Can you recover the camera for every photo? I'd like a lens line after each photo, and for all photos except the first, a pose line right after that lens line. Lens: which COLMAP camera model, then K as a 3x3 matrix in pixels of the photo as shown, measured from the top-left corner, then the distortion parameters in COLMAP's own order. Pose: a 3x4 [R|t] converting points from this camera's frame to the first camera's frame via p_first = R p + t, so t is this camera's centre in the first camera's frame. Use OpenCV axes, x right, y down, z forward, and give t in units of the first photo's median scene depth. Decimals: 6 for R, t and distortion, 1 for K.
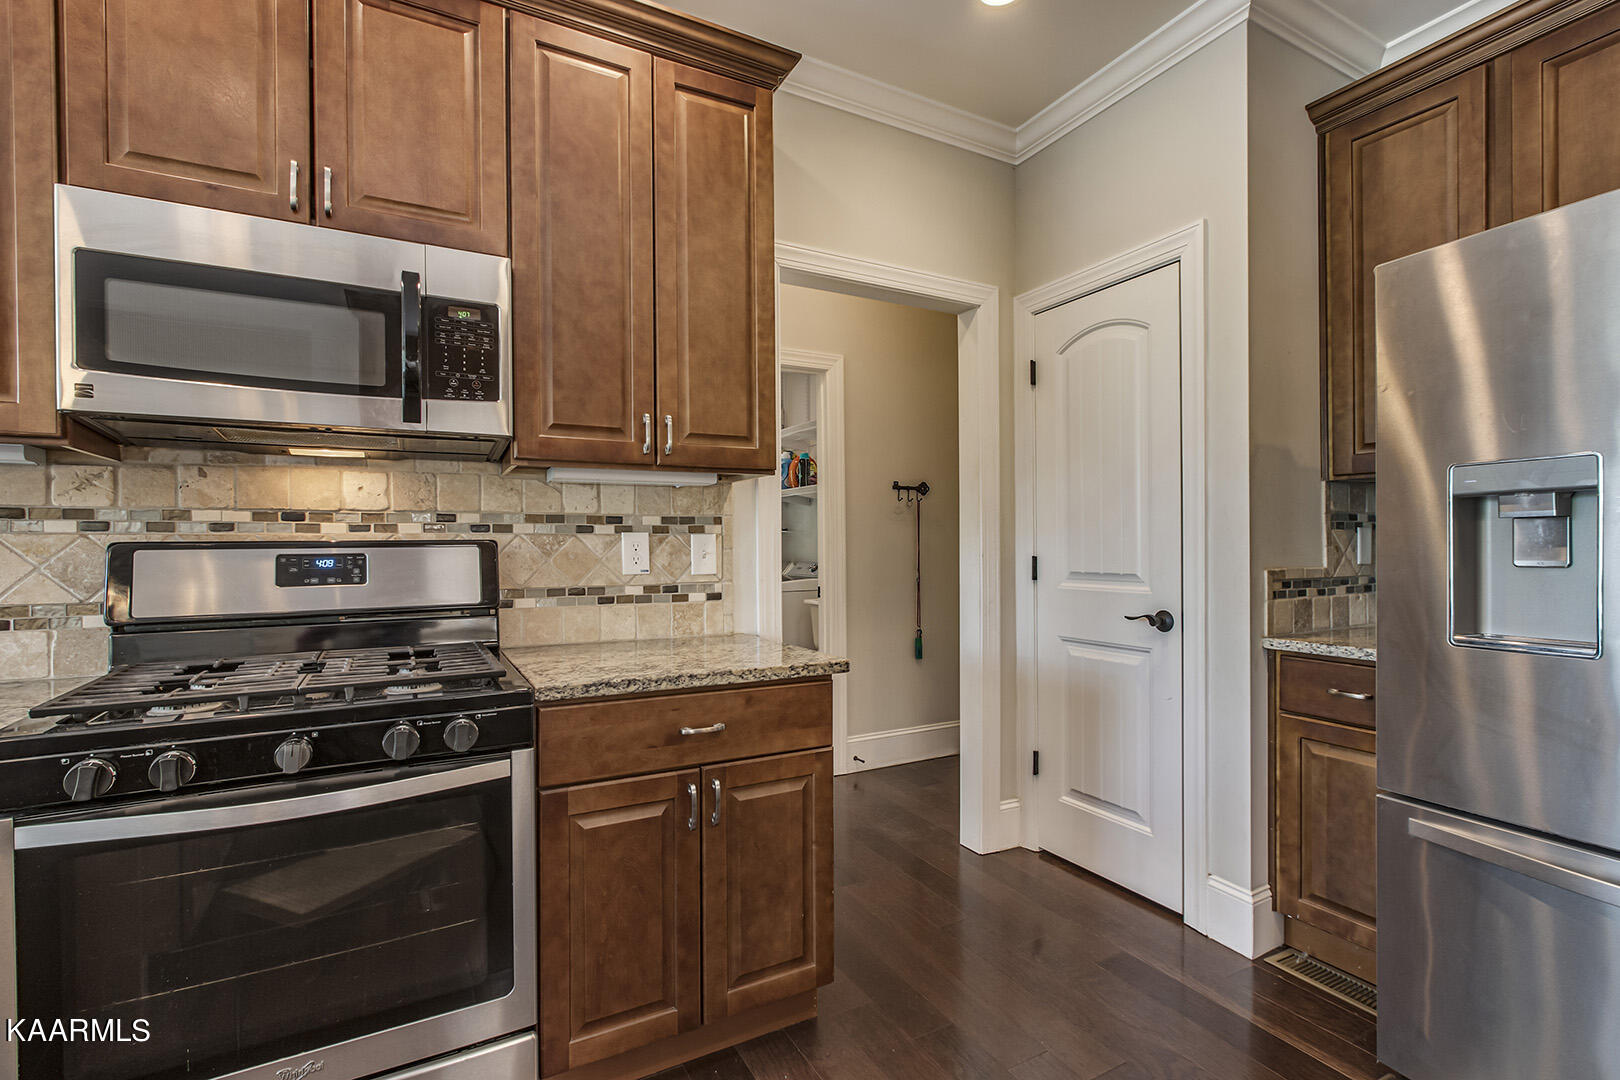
lens RADIAL K [[745.5, 0, 822.5], [0, 745.5, 550.5], [0, 0, 1]] dist [-0.011146, 0.003813]
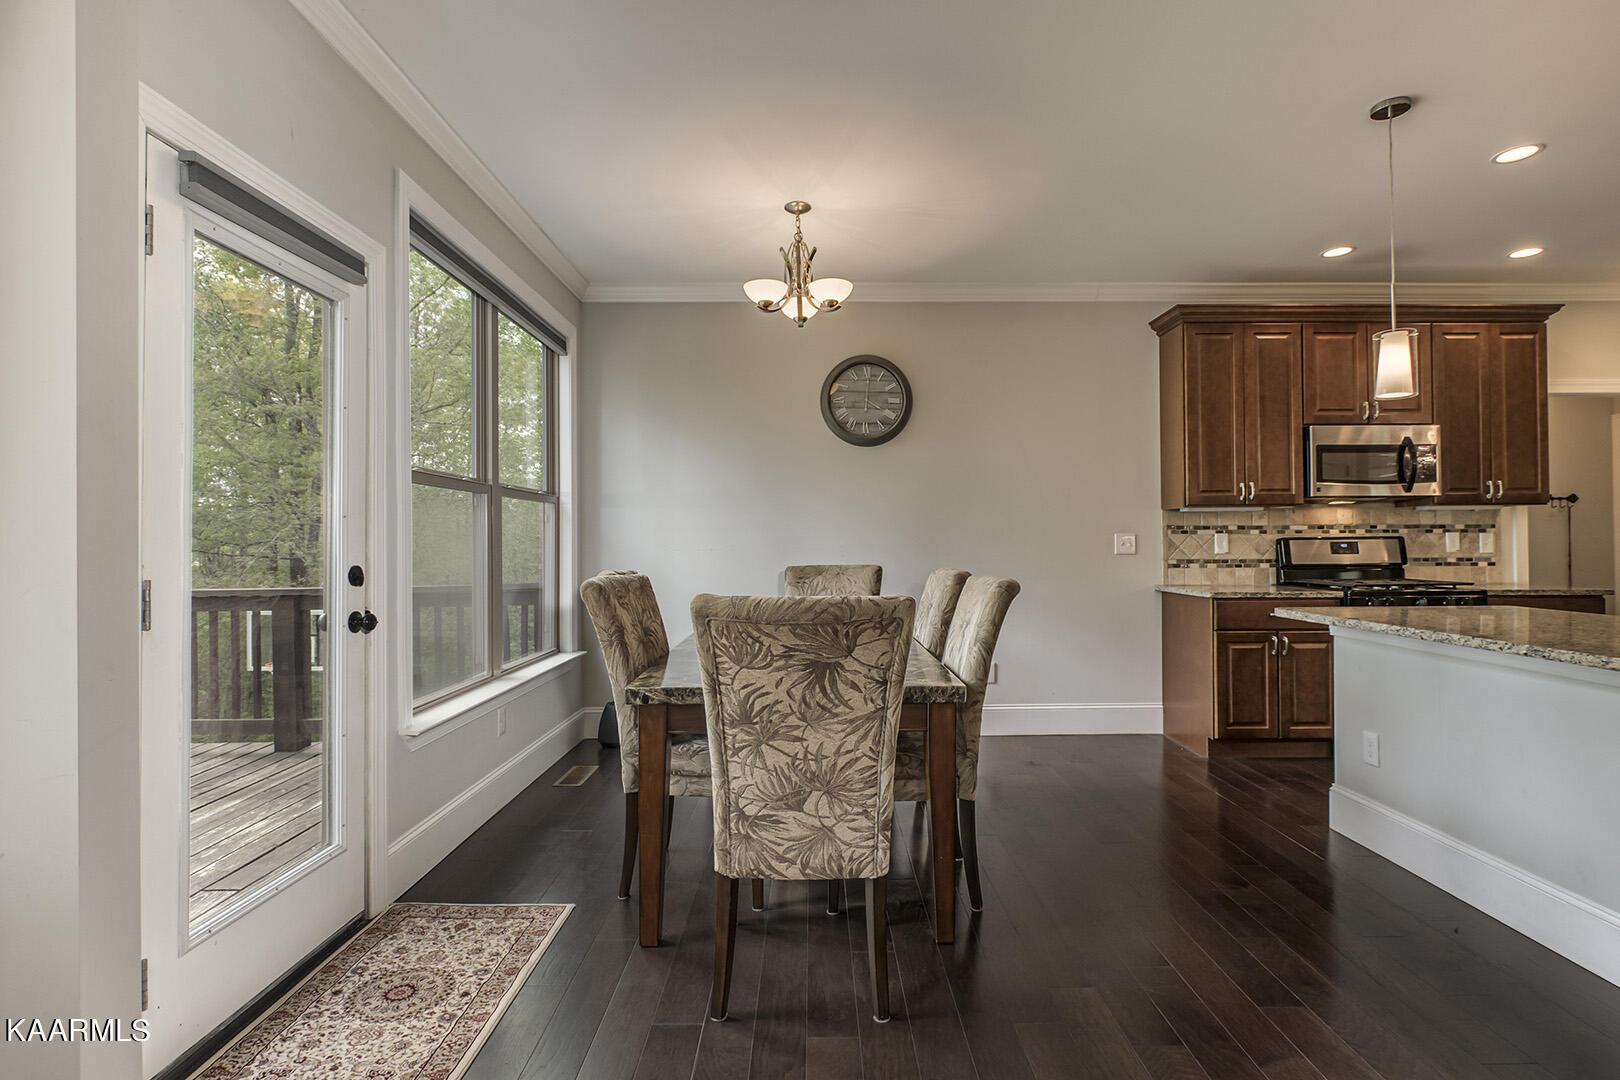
lens RADIAL K [[774.6, 0, 815.2], [0, 774.6, 536.0], [0, 0, 1]] dist [-0.004255, 0.000220]
pose [[0.880449, -0.003223, -0.474129, -0.905347], [-0.001959, 0.999944, -0.010434, 0.013980], [0.474136, 0.010115, 0.880393, -2.006335]]
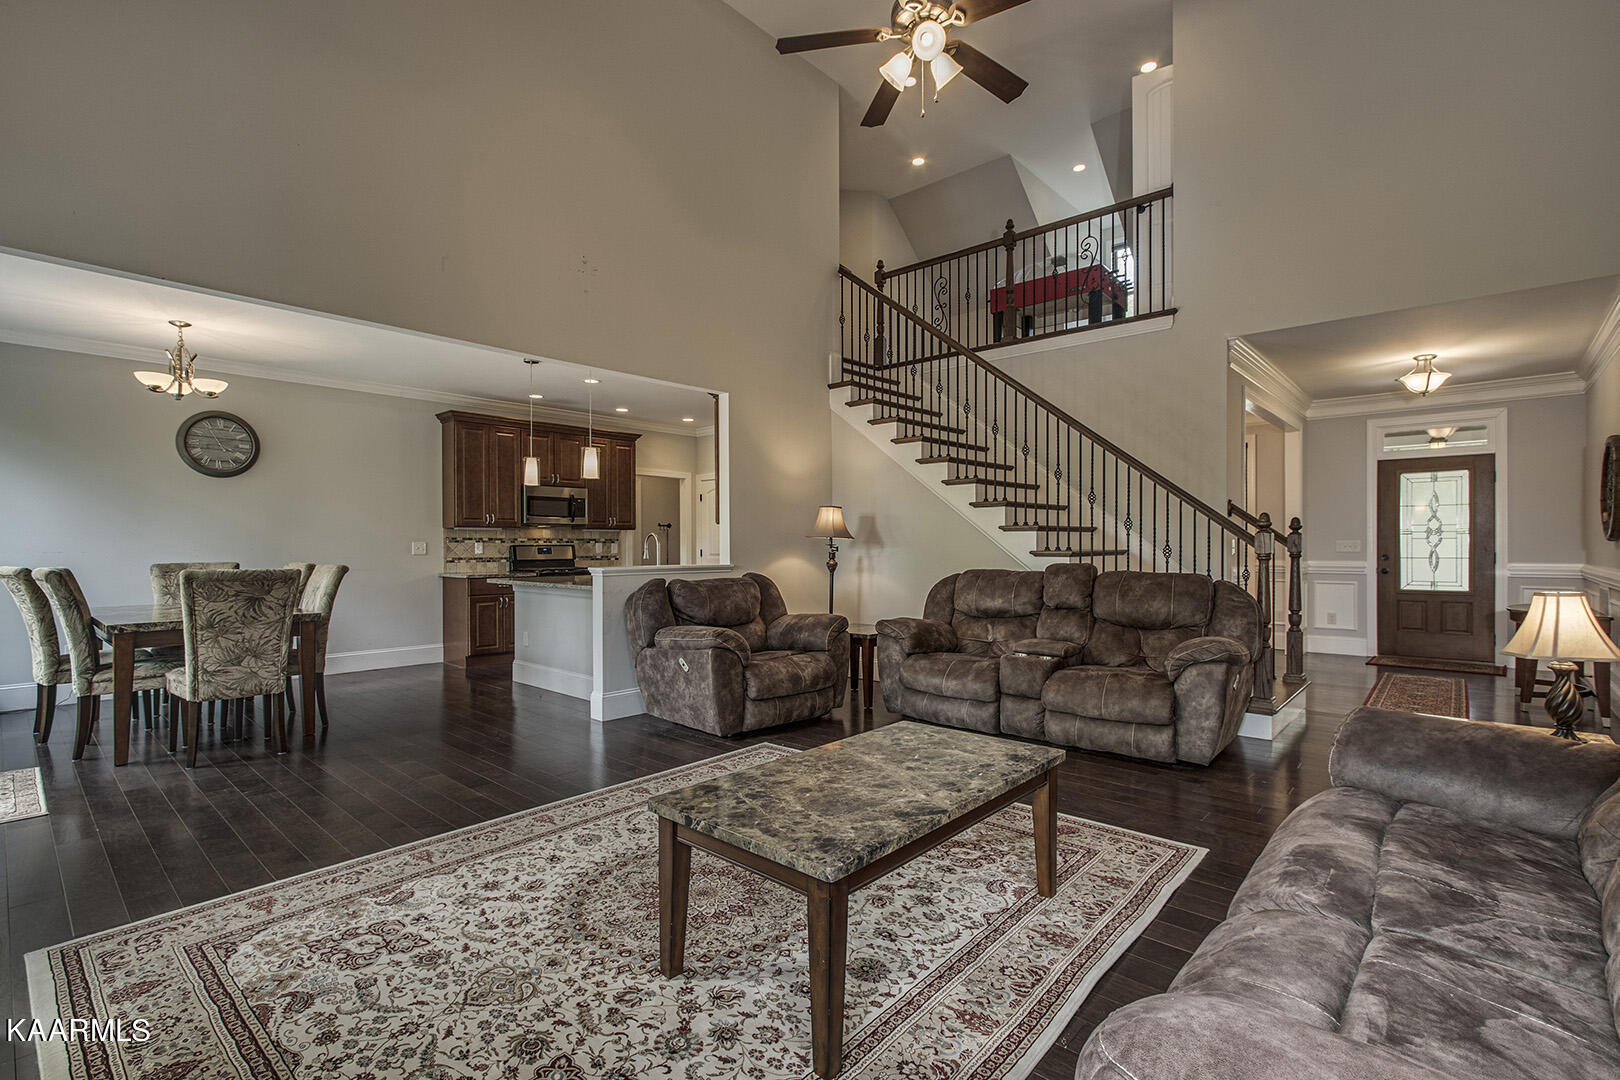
lens RADIAL K [[745.5, 0, 820.3], [0, 745.5, 550.4], [0, 0, 1]] dist [-0.011146, 0.003813]
pose [[0.941969, 0.001596, 0.335697, -0.541538], [-0.001016, 0.999998, -0.001902, 0.026362], [-0.335699, 0.001451, 0.941968, -3.685822]]
